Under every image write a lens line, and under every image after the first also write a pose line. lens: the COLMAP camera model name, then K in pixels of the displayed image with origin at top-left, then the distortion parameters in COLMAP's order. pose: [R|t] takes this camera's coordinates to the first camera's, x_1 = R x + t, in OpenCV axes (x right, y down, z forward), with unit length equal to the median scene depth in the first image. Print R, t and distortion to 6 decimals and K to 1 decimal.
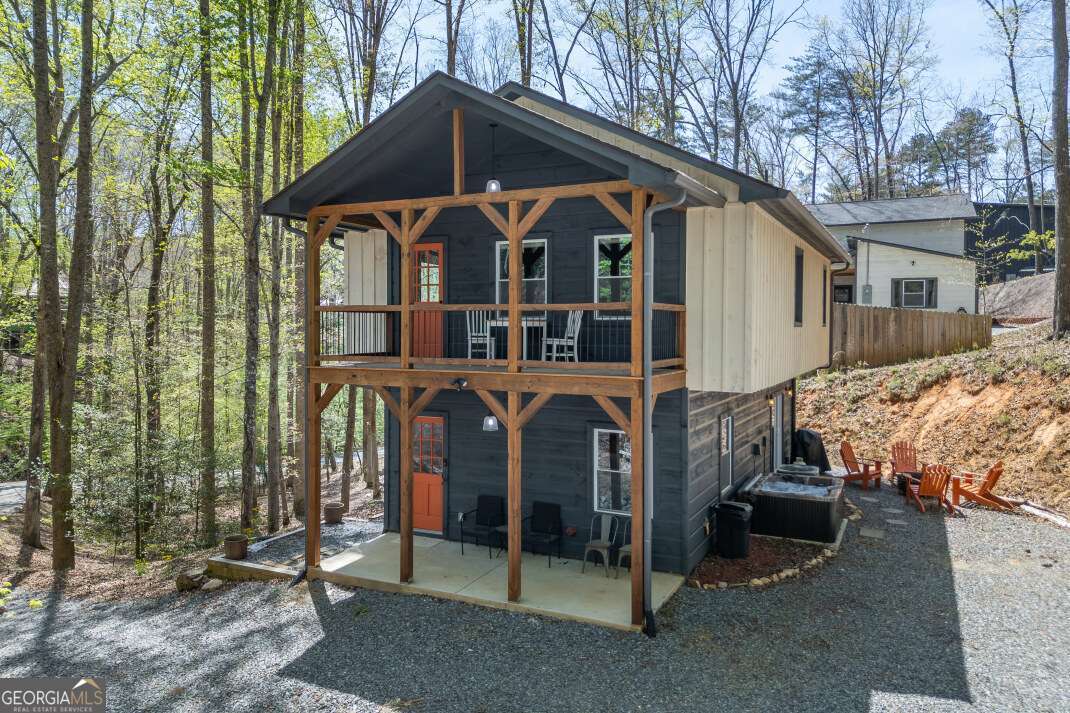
lens RADIAL K [[773.4, 0, 514.2], [0, 773.4, 344.5], [0, 0, 1]] dist [0.071900, -0.001845]
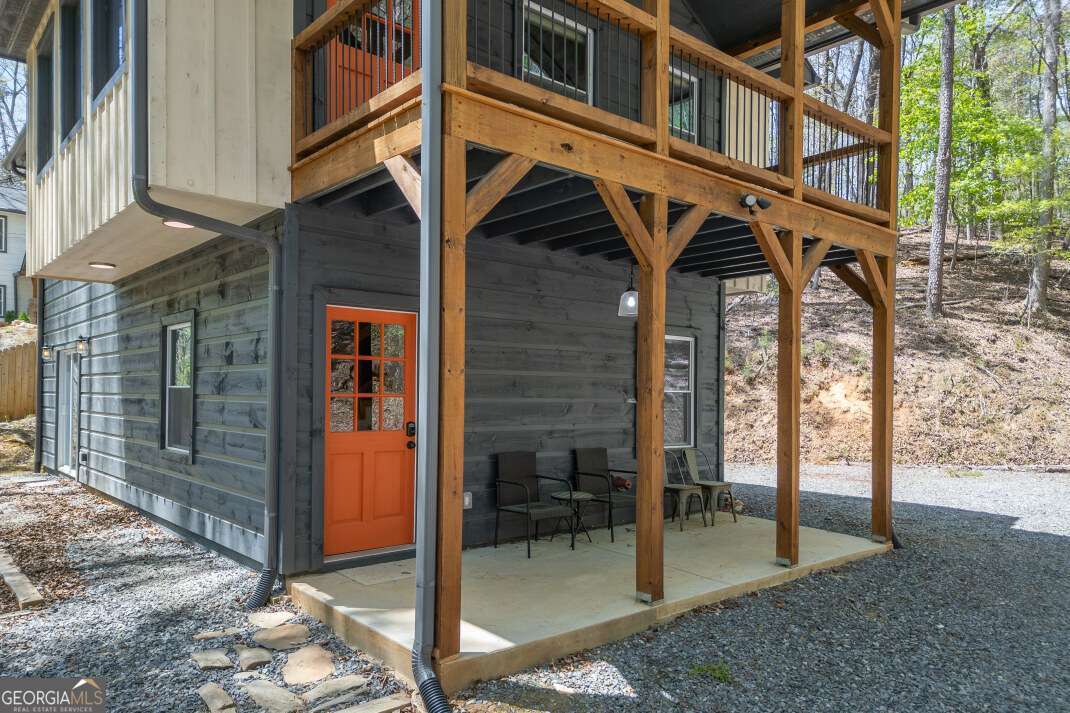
lens RADIAL K [[750.0, 0, 534.5], [0, 750.0, 391.2], [0, 0, 1]] dist [0.063456, -0.002551]
pose [[0.375670, 0.005350, 0.926738, -0.565215], [0.011577, 0.999878, -0.010465, 0.168846], [-0.926681, 0.014660, 0.375562, 0.839872]]
